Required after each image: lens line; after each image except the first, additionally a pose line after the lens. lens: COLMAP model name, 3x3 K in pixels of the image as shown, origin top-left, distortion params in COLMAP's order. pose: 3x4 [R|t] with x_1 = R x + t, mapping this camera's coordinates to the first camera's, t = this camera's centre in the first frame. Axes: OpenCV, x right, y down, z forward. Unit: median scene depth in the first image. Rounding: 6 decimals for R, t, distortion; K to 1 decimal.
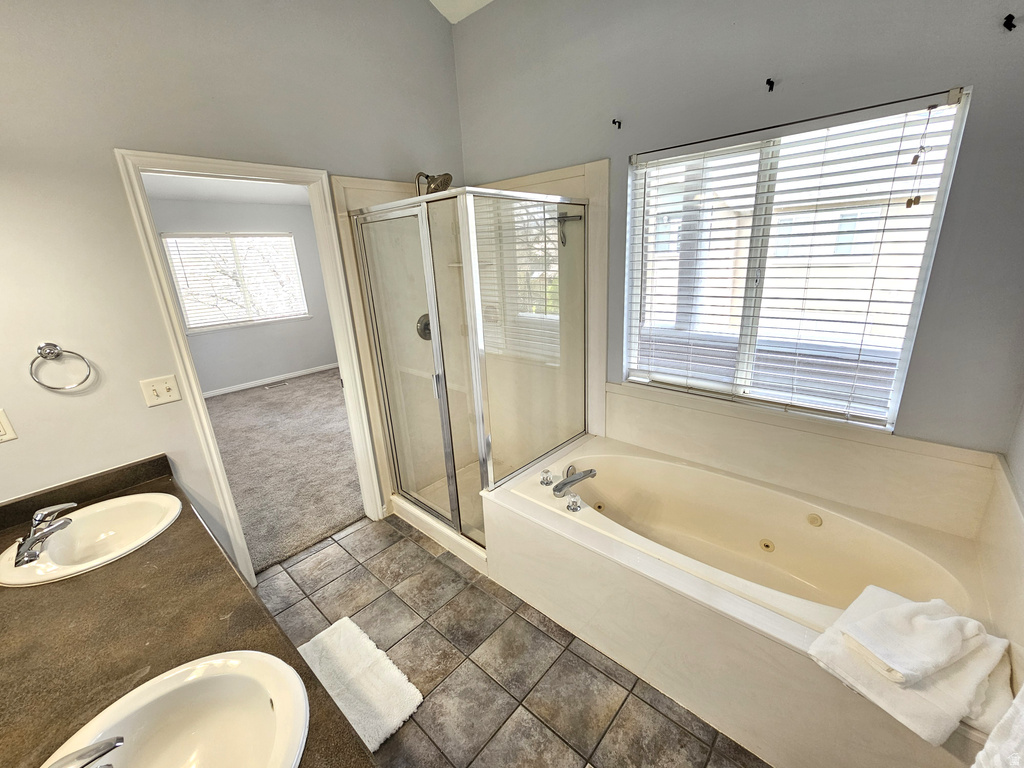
lens RADIAL K [[421.7, 0, 515.5], [0, 421.7, 379.4], [0, 0, 1]] dist [-0.003612, 0.001101]
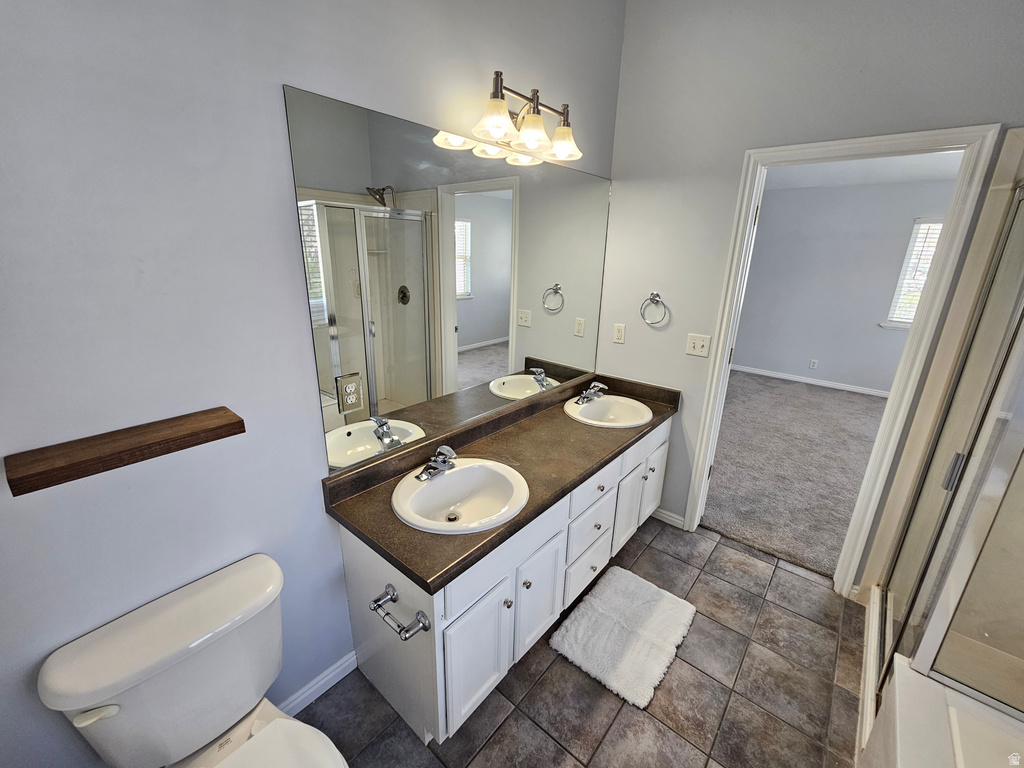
lens RADIAL K [[421.7, 0, 515.3], [0, 421.7, 381.1], [0, 0, 1]] dist [-0.003612, 0.001101]
pose [[0.031525, 0.349387, -0.936448, 0.308741], [-0.317772, 0.891805, 0.322033, -0.093640], [0.947643, 0.287425, 0.139140, 0.281629]]
